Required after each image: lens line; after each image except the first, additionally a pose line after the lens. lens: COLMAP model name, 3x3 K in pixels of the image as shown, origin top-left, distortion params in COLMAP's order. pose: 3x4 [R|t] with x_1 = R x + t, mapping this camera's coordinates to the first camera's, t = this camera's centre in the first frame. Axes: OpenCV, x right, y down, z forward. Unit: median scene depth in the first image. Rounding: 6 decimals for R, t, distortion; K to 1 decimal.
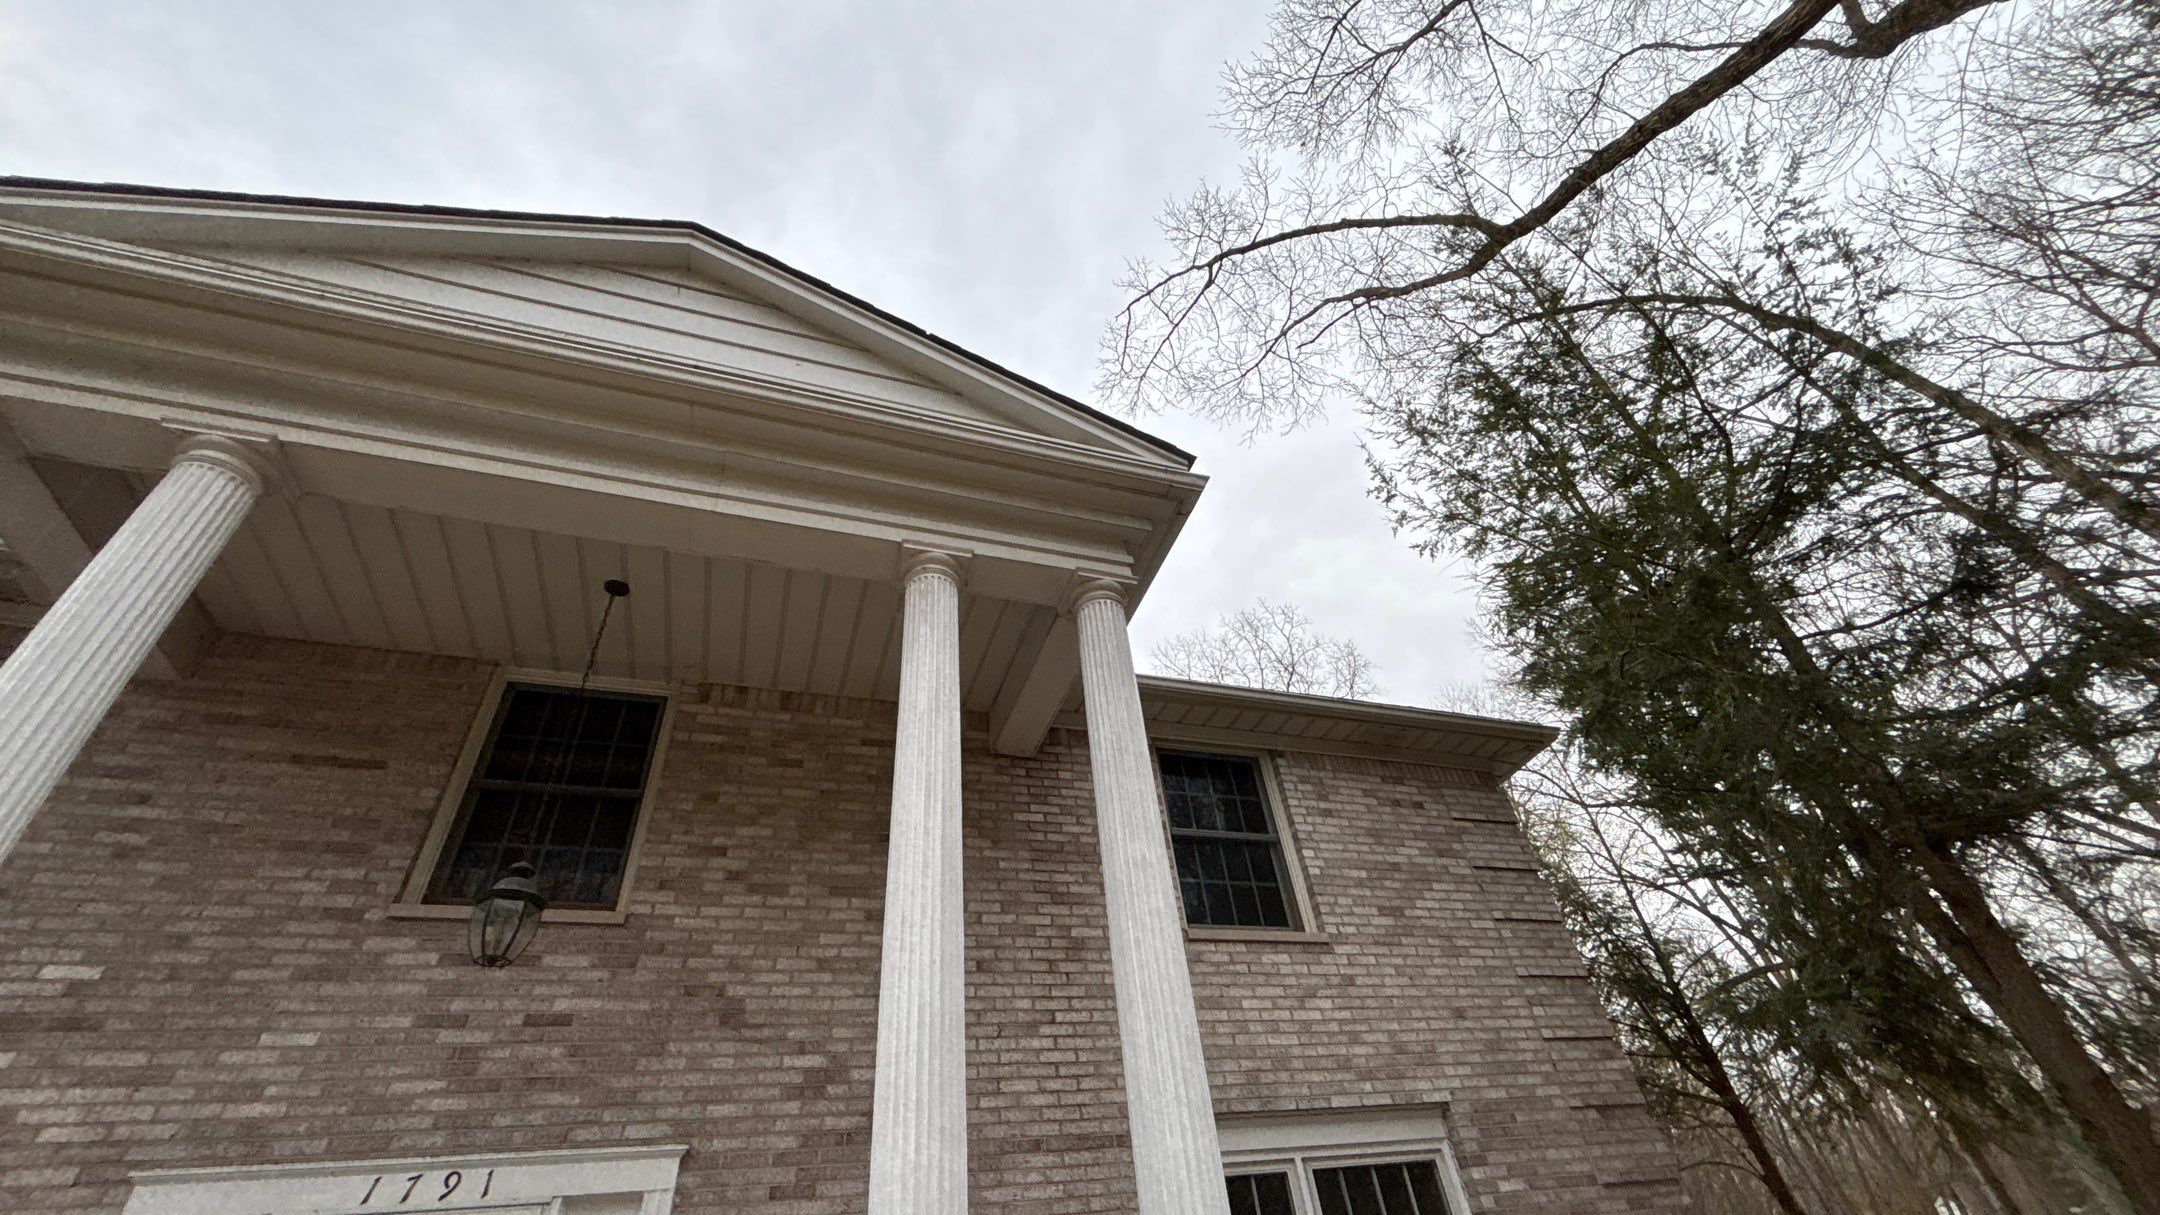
lens RADIAL K [[881.3, 0, 1075.0], [0, 881.3, 613.3], [0, 0, 1]] dist [0.002609, 0.001315]
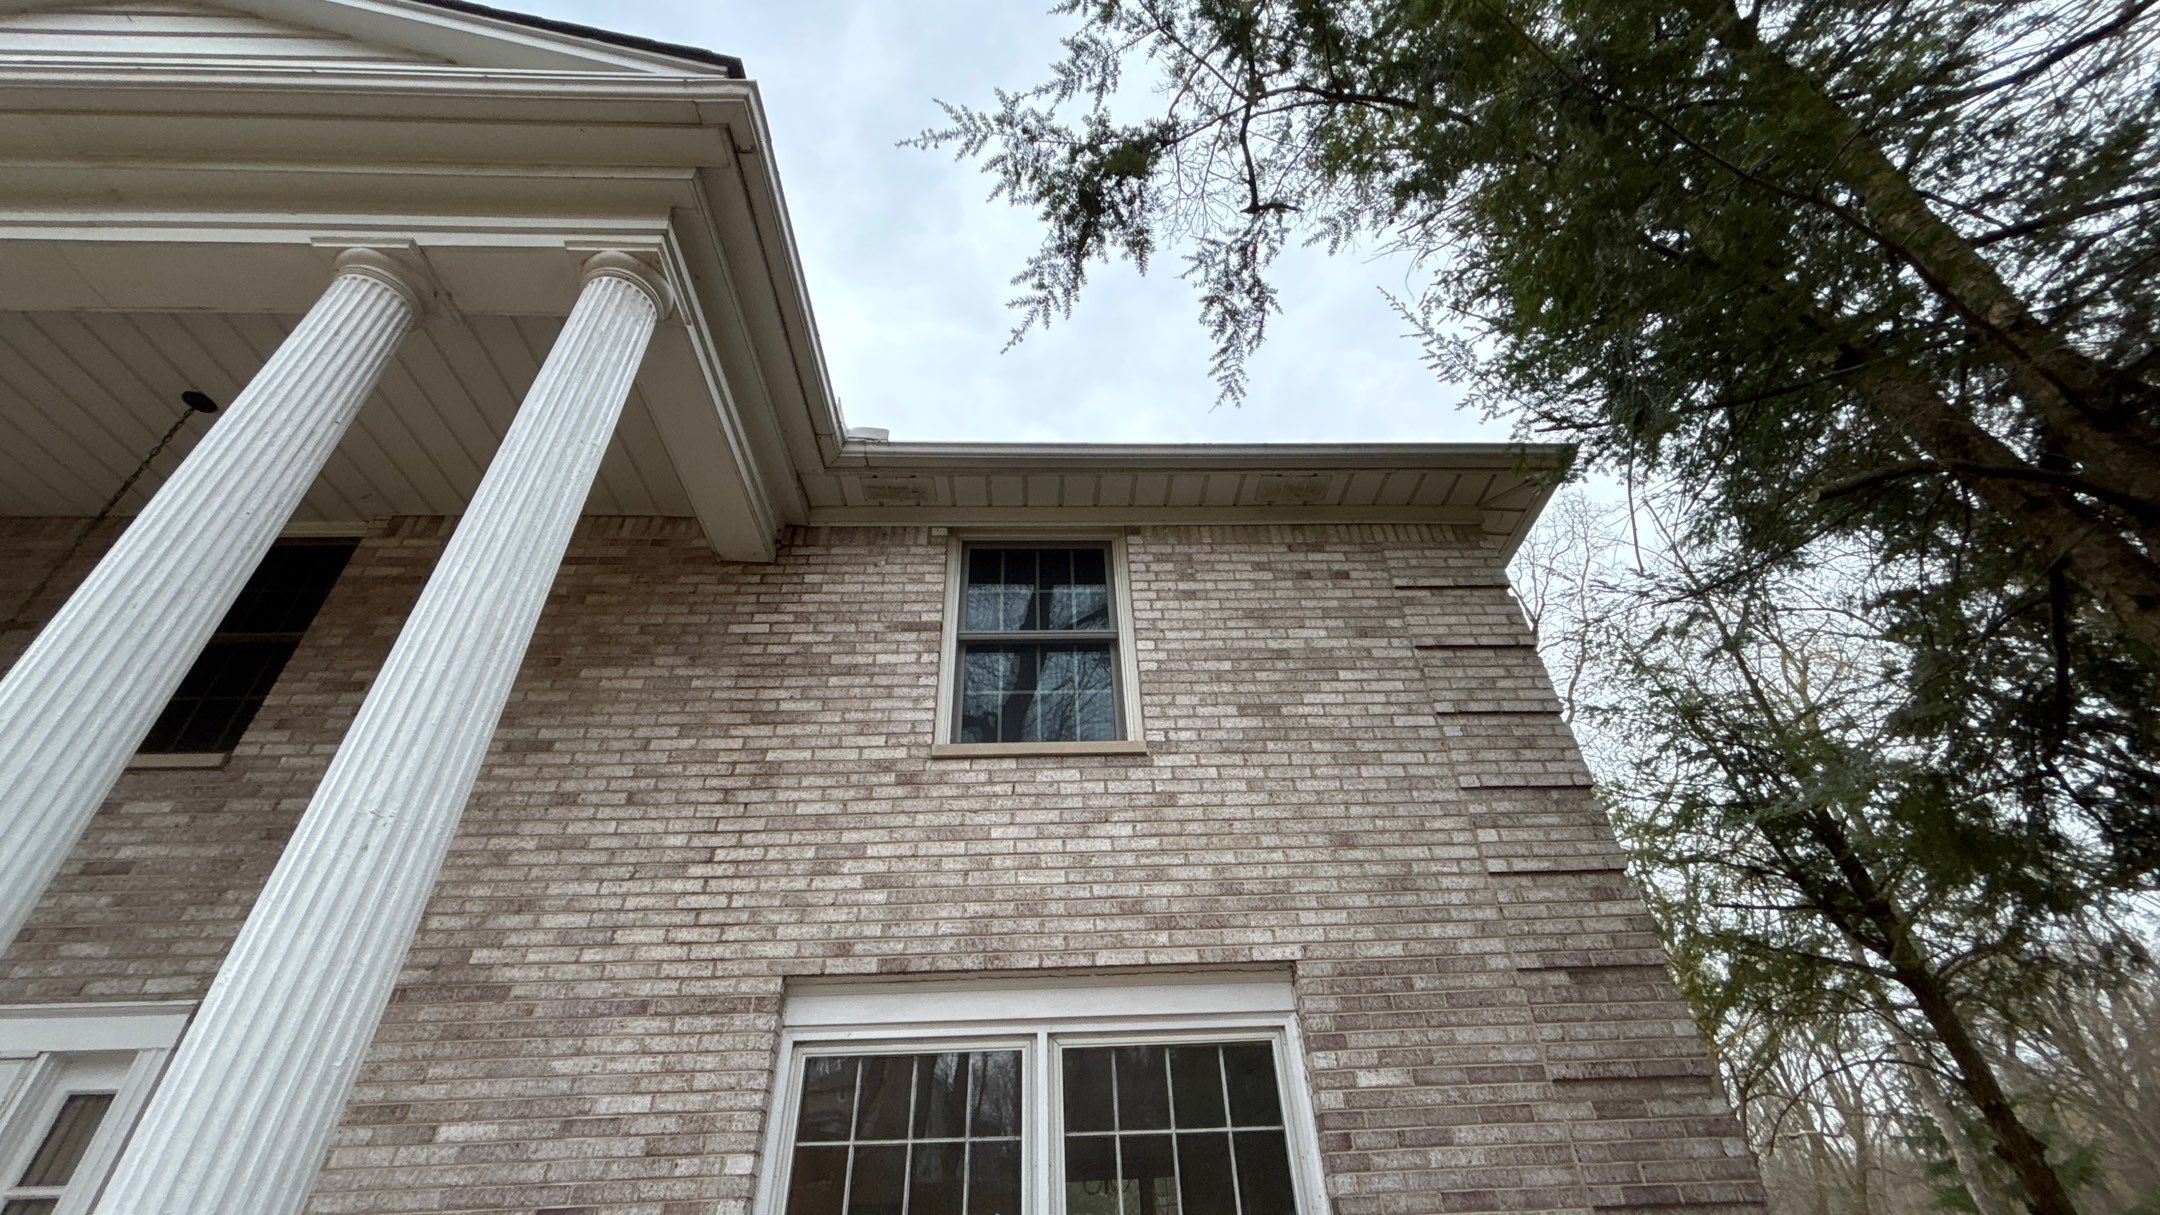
lens RADIAL K [[881.3, 0, 1075.5], [0, 881.3, 616.9], [0, 0, 1]] dist [0.002609, 0.001315]
pose [[0.954585, -0.120372, -0.272541, 0.477851], [0.139921, 0.988722, 0.053394, 0.233104], [0.263040, -0.089103, 0.960661, 0.327112]]
